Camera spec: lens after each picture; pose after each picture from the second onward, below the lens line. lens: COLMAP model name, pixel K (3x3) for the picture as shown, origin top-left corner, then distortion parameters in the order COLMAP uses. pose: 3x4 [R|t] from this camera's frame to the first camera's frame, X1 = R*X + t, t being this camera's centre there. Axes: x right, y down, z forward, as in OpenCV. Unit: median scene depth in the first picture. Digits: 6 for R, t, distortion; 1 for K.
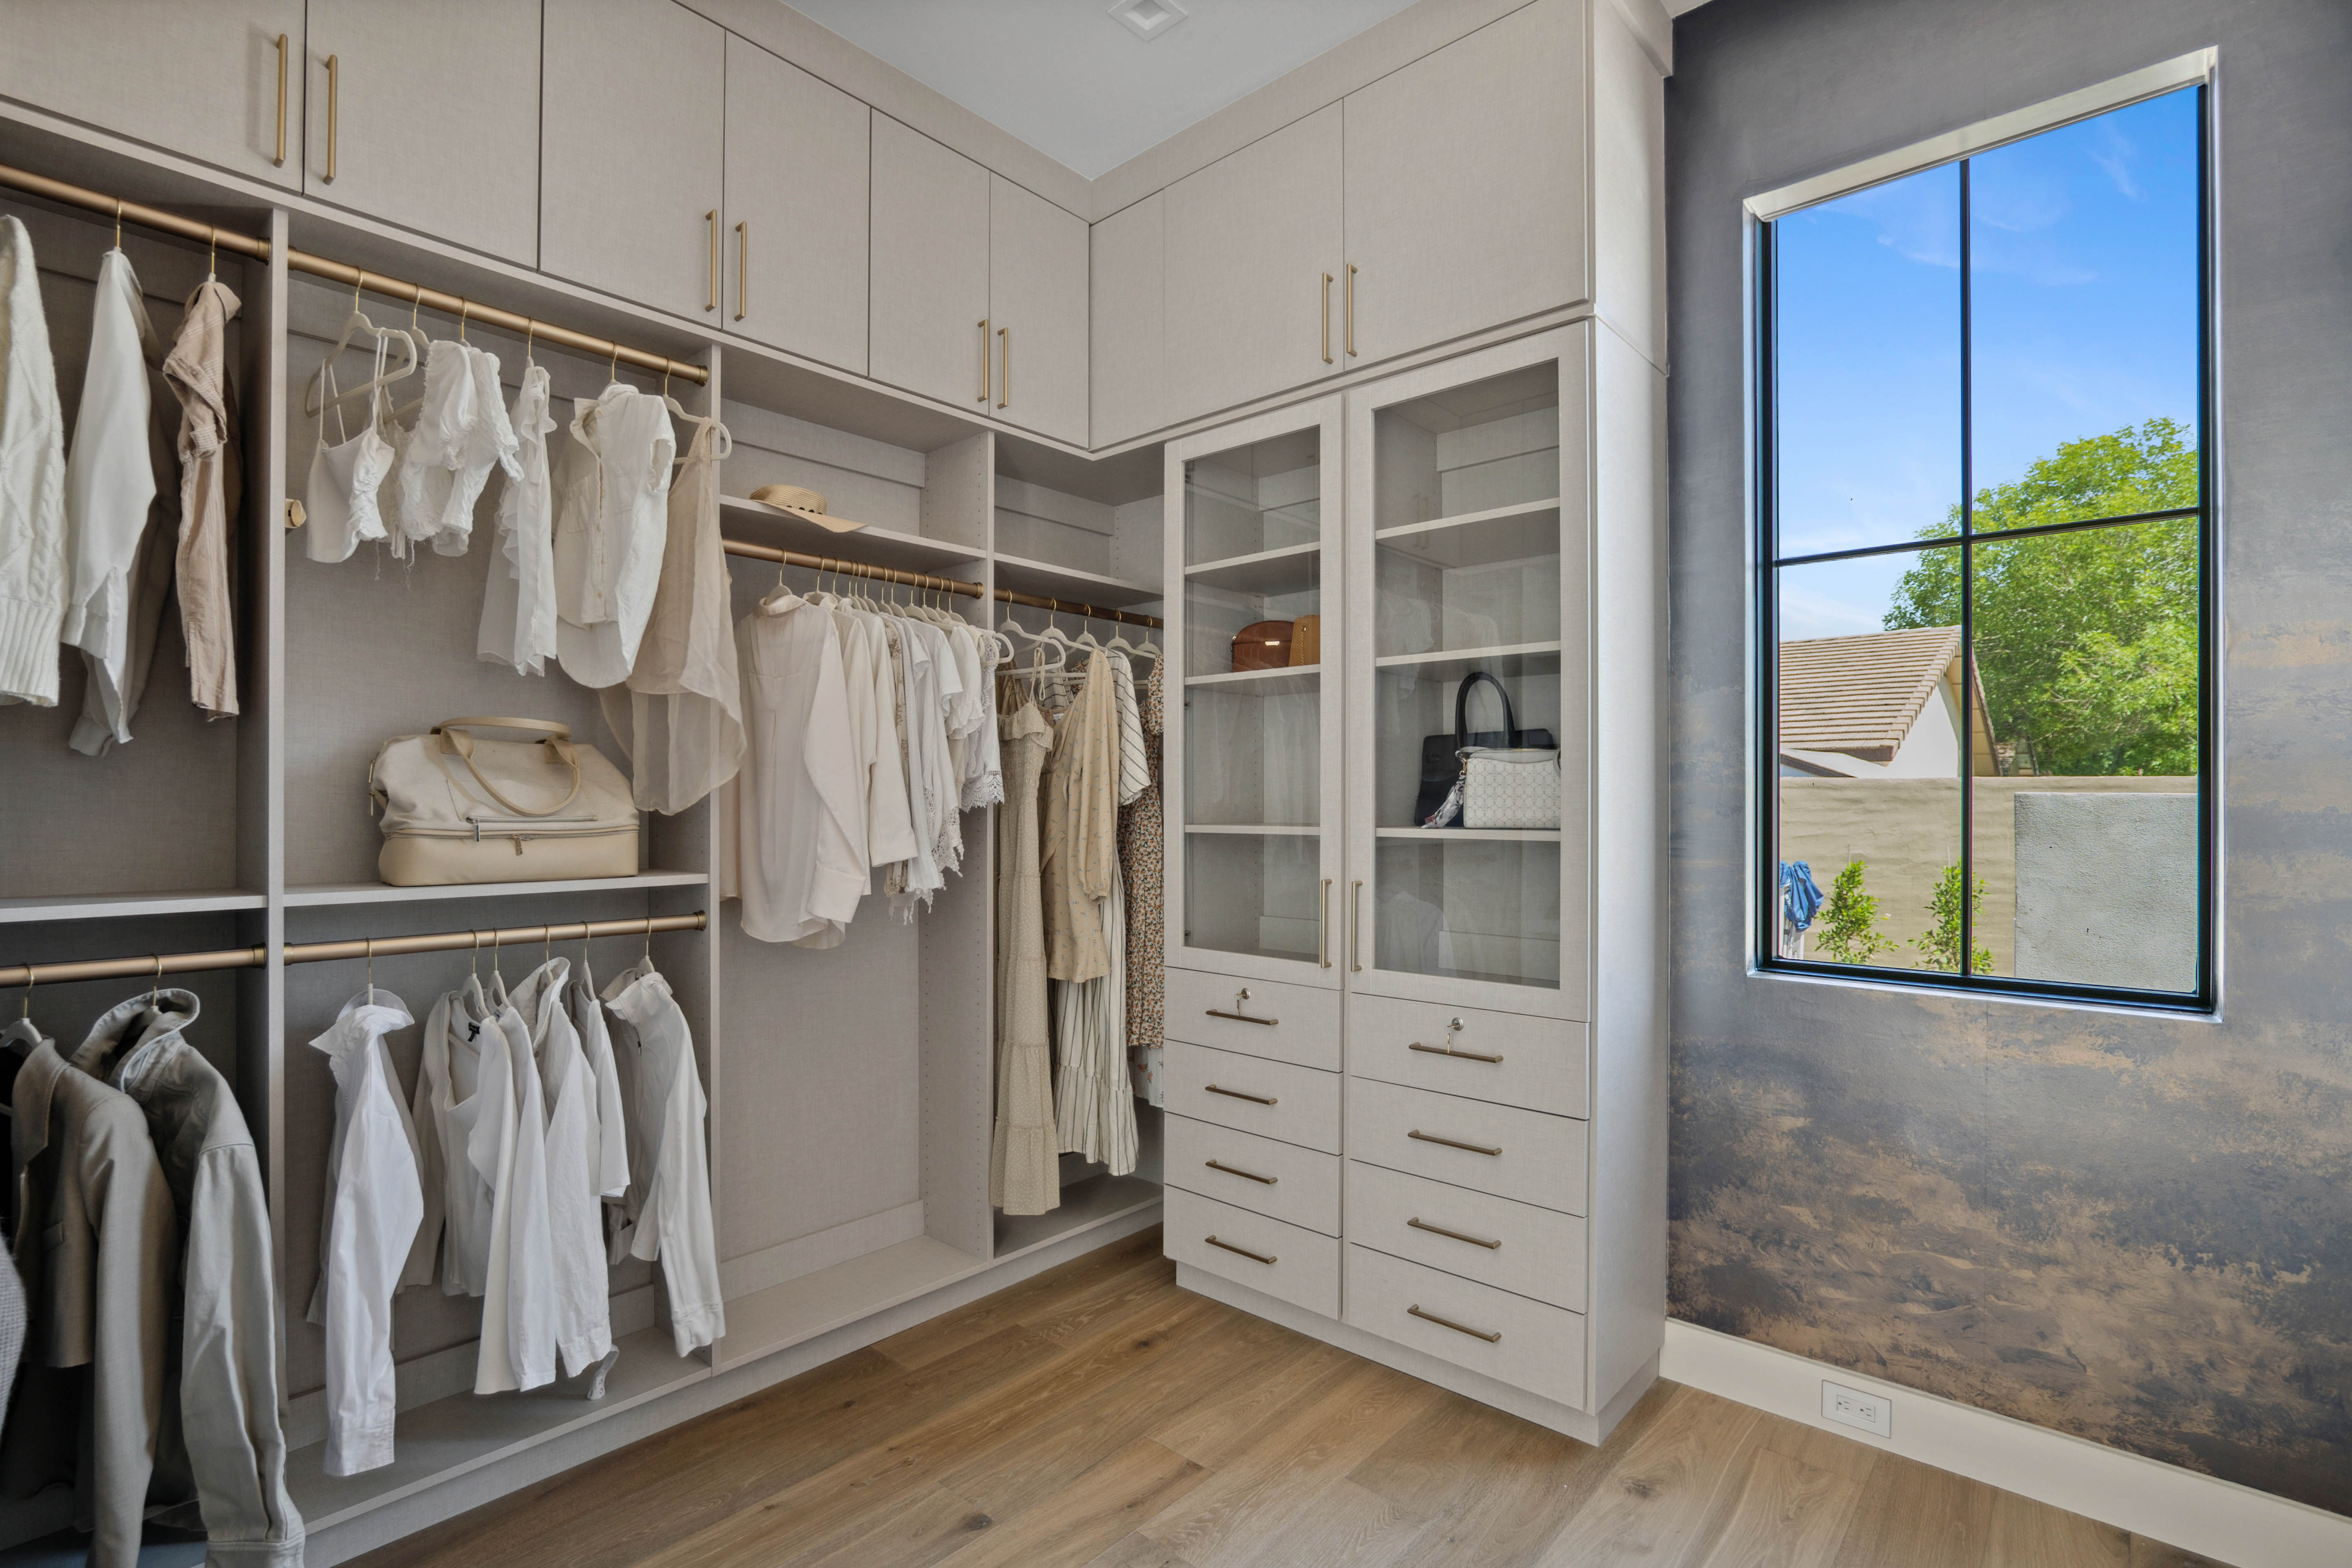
lens RADIAL K [[1096.7, 0, 1171.6], [0, 1096.7, 792.6], [0, 0, 1]] dist [-0.025147, 0.006870]
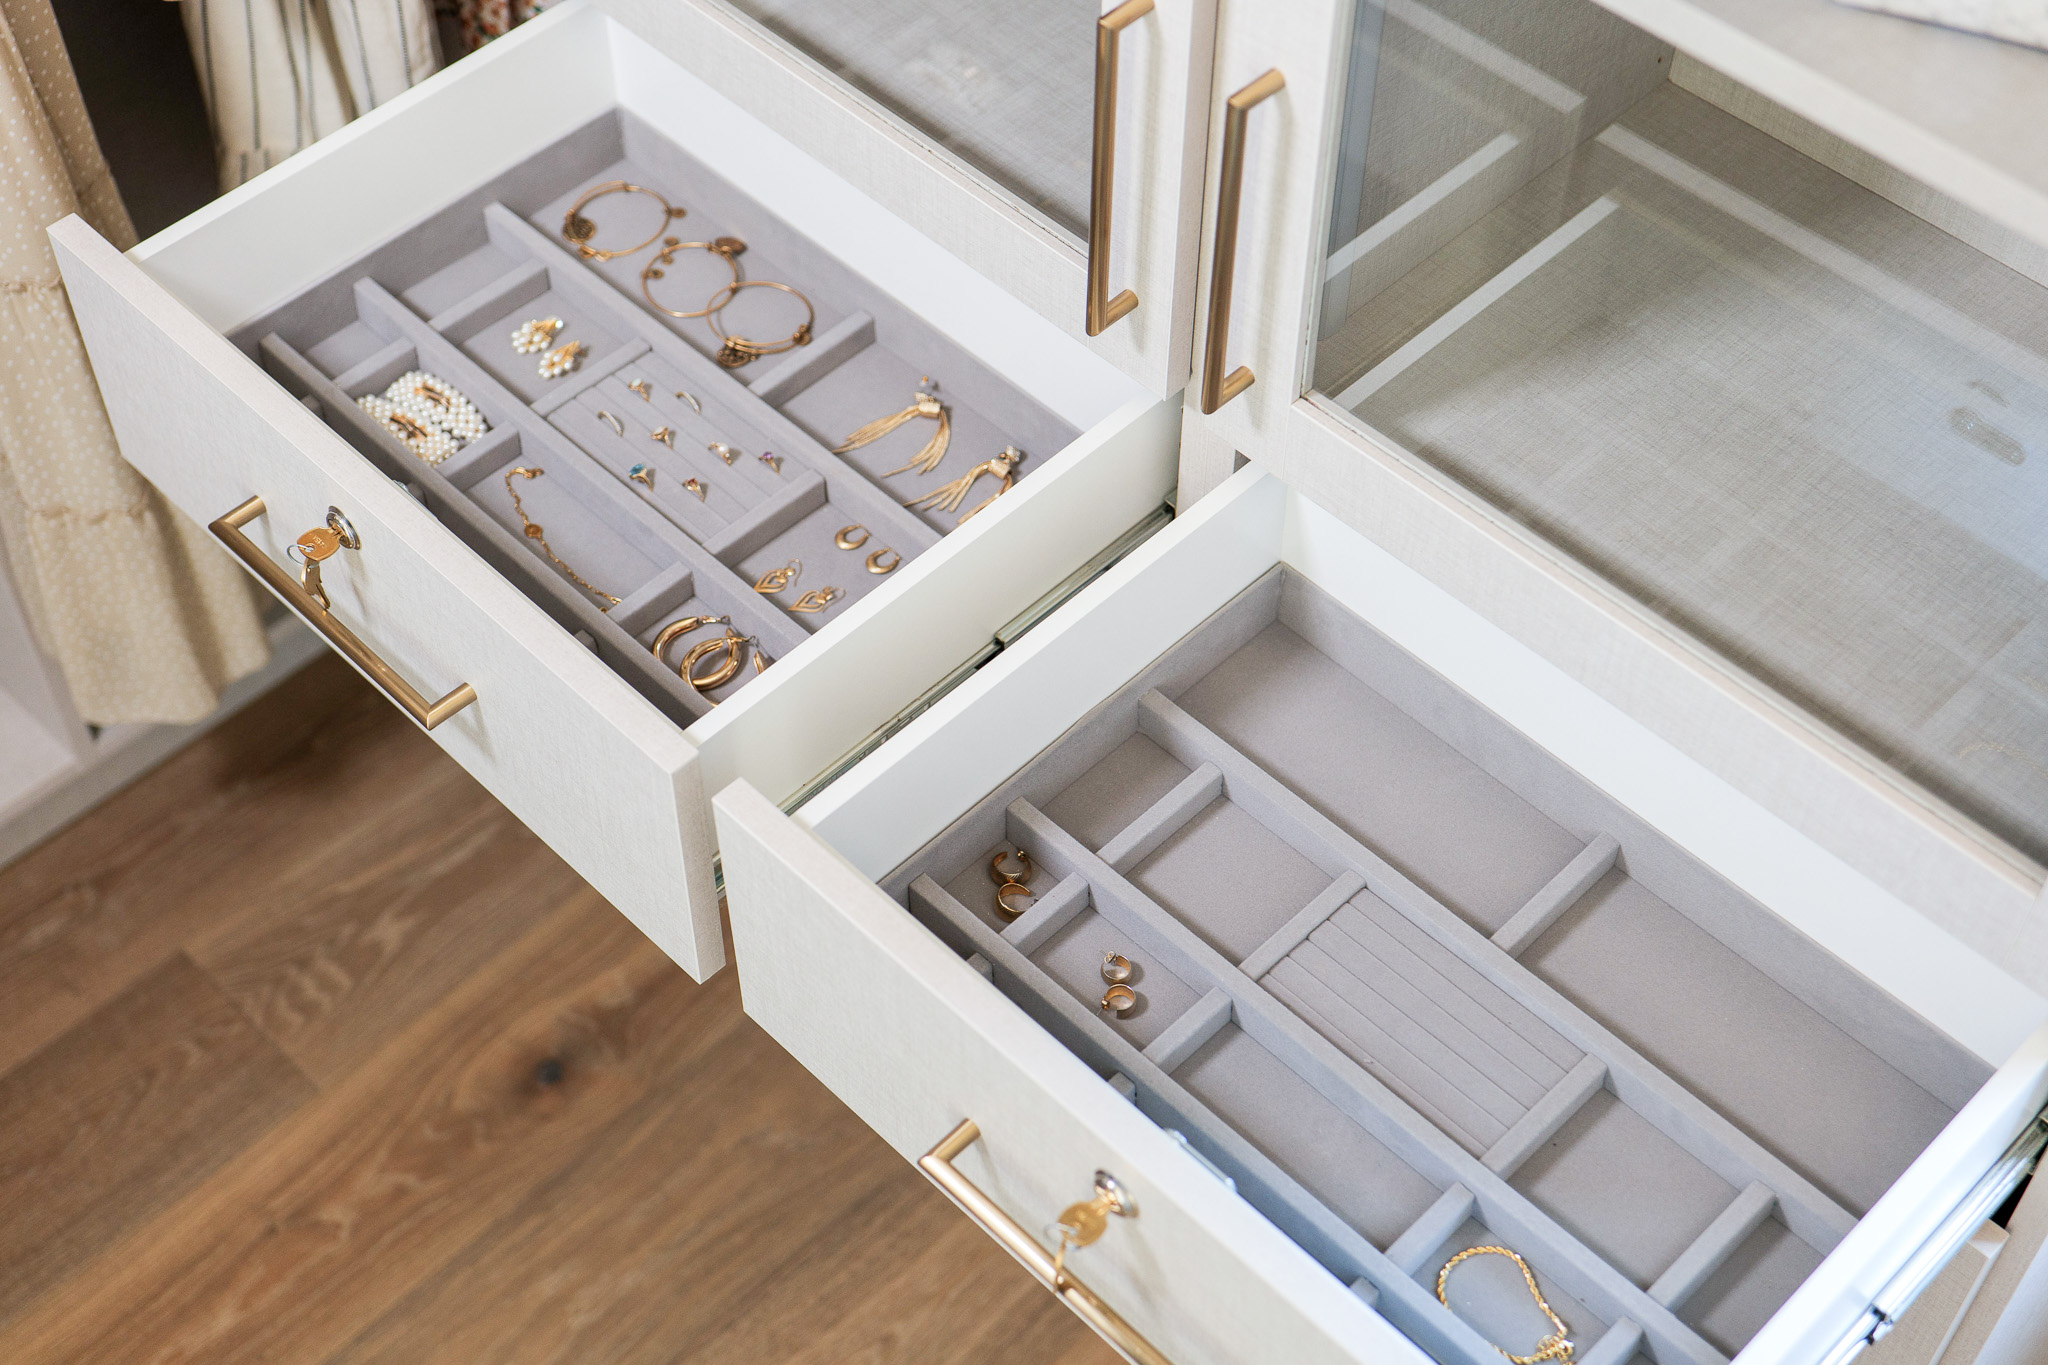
lens RADIAL K [[2926.3, 0, 1024.0], [0, 2926.3, 682.5], [0, 0, 1]] dist [-0.015243, 0.008594]
pose [[0.998768, 0.040453, -0.028742, 0.158053], [-0.003214, 0.630706, 0.776015, -0.295679], [0.049520, -0.774966, 0.630059, 0.609096]]
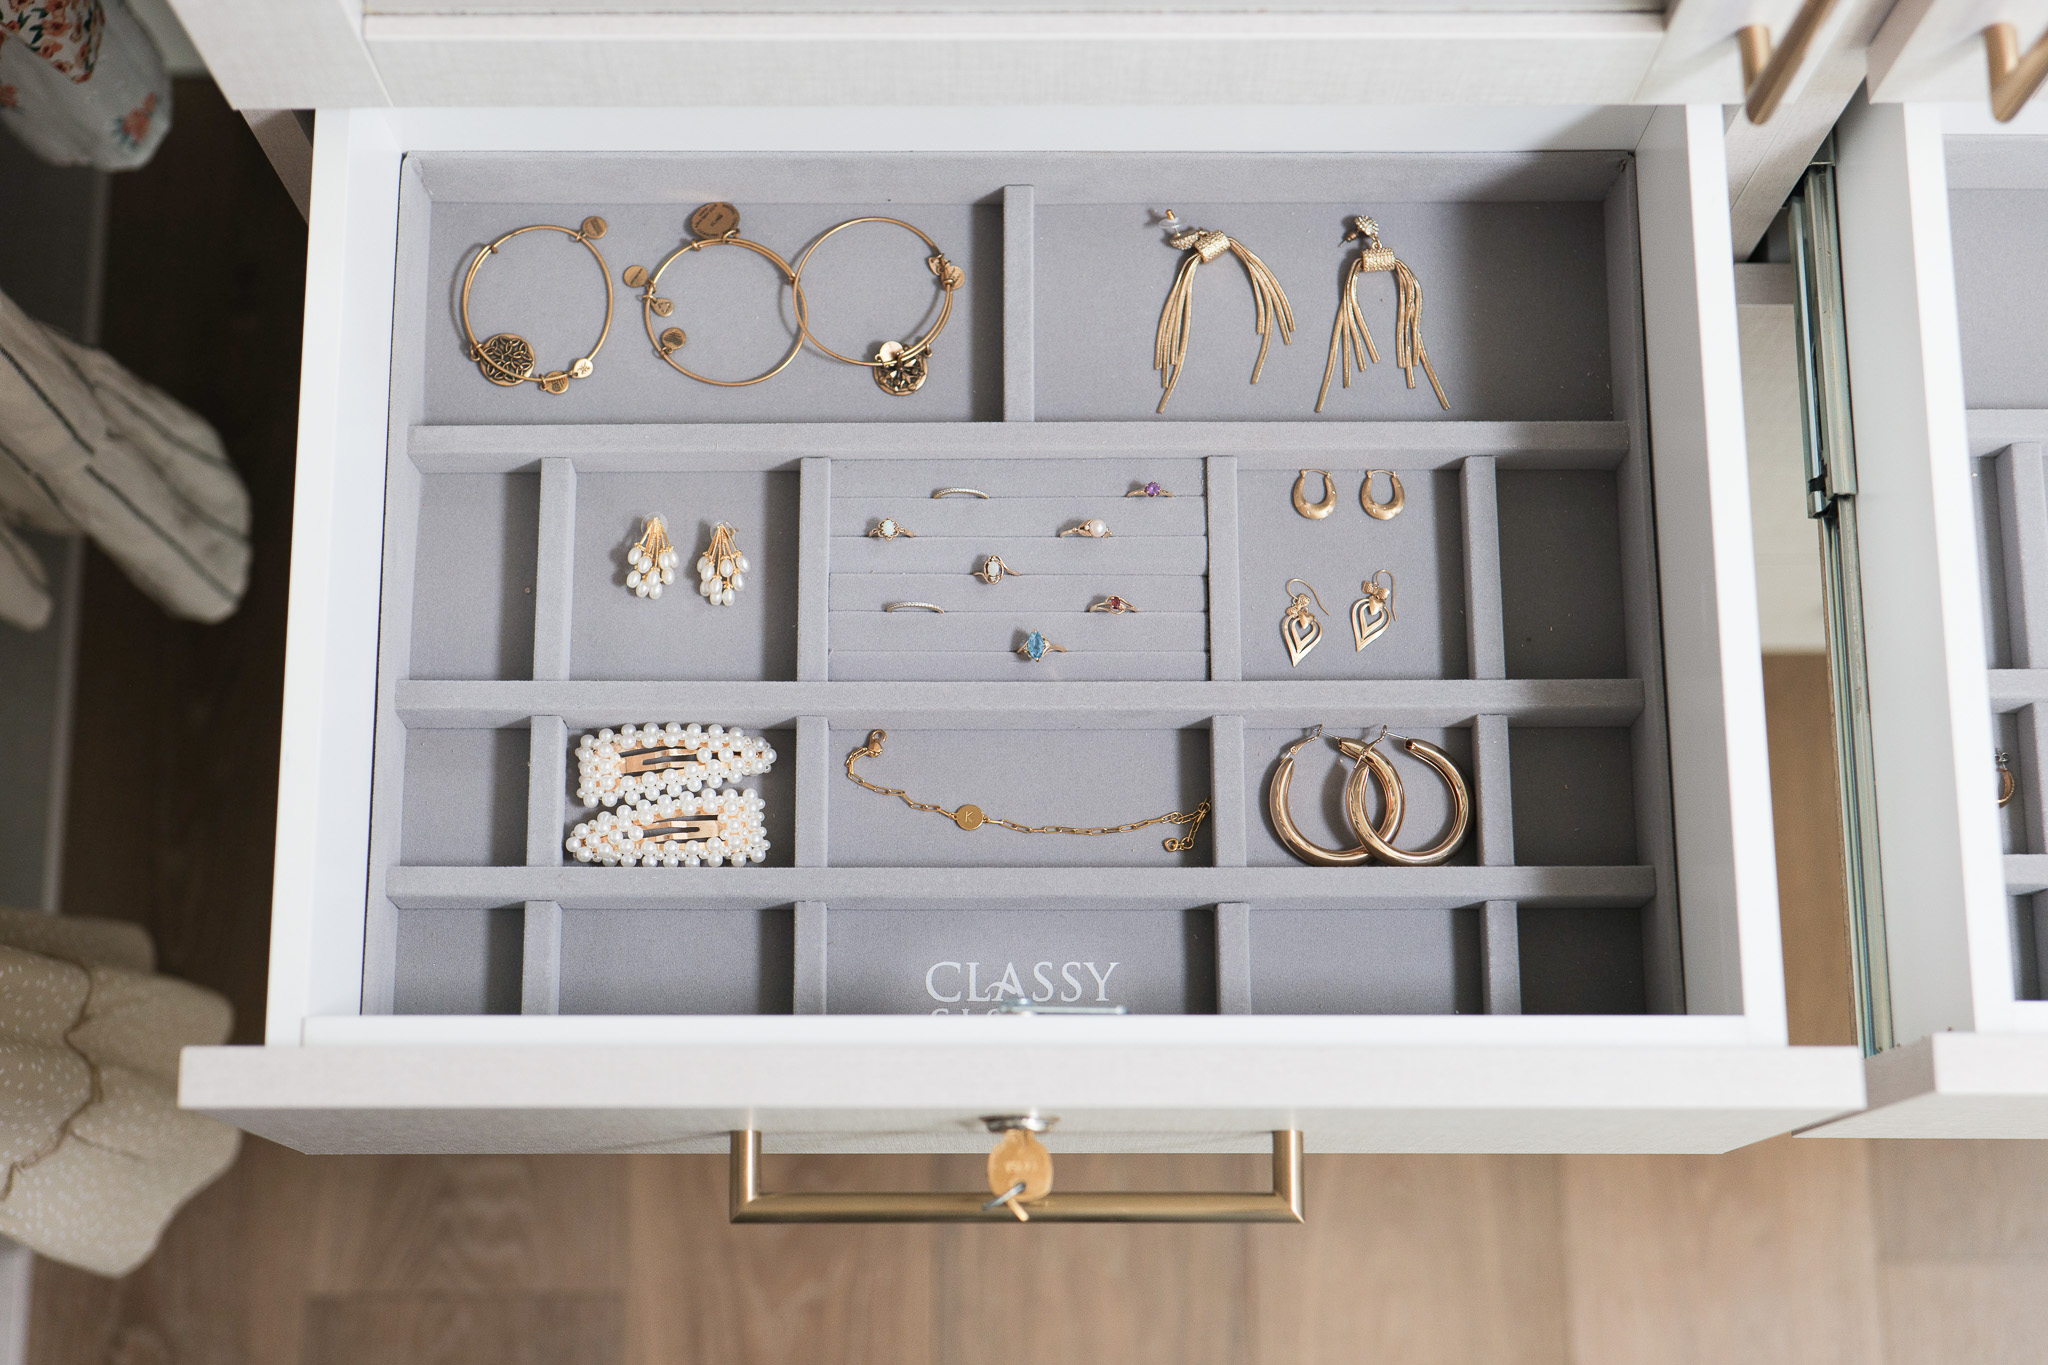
lens RADIAL K [[2926.3, 0, 1024.0], [0, 2926.3, 682.5], [0, 0, 1]] dist [-0.015243, 0.008594]
pose [[0.737258, -0.654120, 0.169048, -0.053519], [-0.013126, 0.236299, 0.971592, -0.217884], [-0.675484, -0.718533, 0.165628, 1.037675]]
